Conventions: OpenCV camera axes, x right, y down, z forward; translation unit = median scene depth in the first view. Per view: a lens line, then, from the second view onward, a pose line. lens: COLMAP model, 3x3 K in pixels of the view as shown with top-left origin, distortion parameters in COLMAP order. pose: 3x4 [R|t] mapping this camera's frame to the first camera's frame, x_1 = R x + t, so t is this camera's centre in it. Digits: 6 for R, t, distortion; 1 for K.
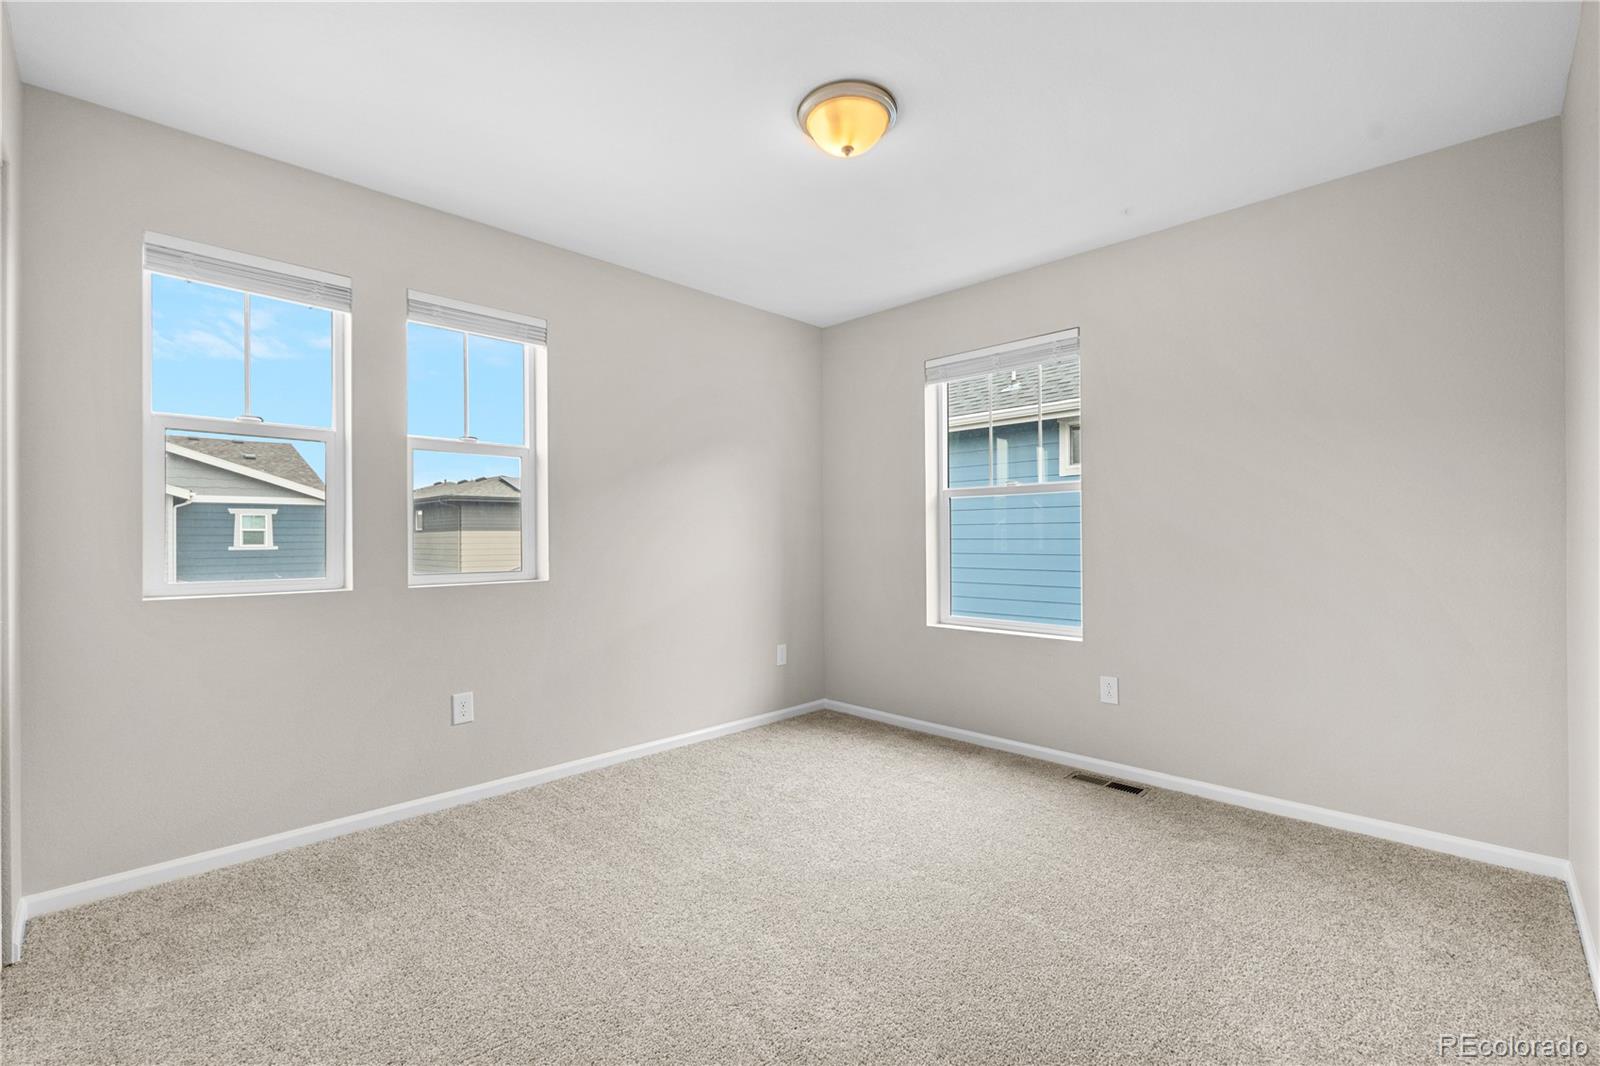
lens RADIAL K [[704.1, 0, 795.0], [0, 704.1, 533.3], [0, 0, 1]] dist [-0.001252, 0.000099]
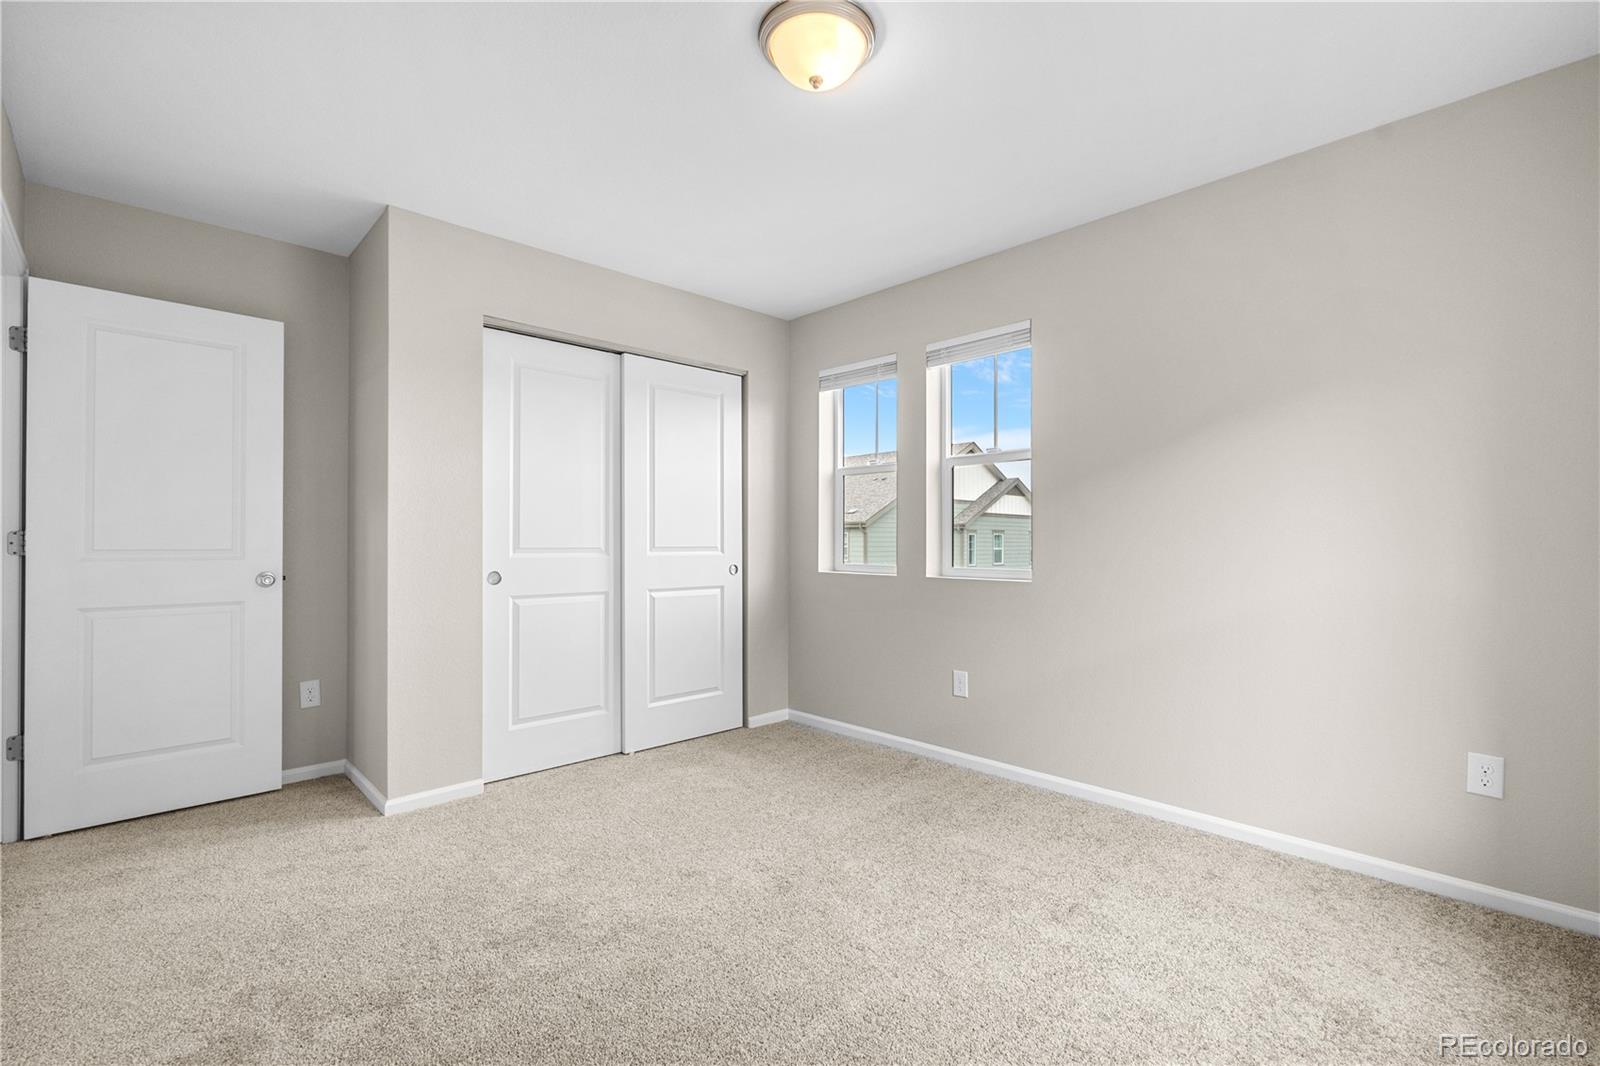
lens RADIAL K [[704.1, 0, 797.9], [0, 704.1, 536.0], [0, 0, 1]] dist [-0.001252, 0.000099]
pose [[-0.024695, -0.002081, -0.999693, 0.620298], [0.003400, 0.999992, -0.002165, 0.003702], [0.999689, -0.003452, -0.024688, 0.667484]]
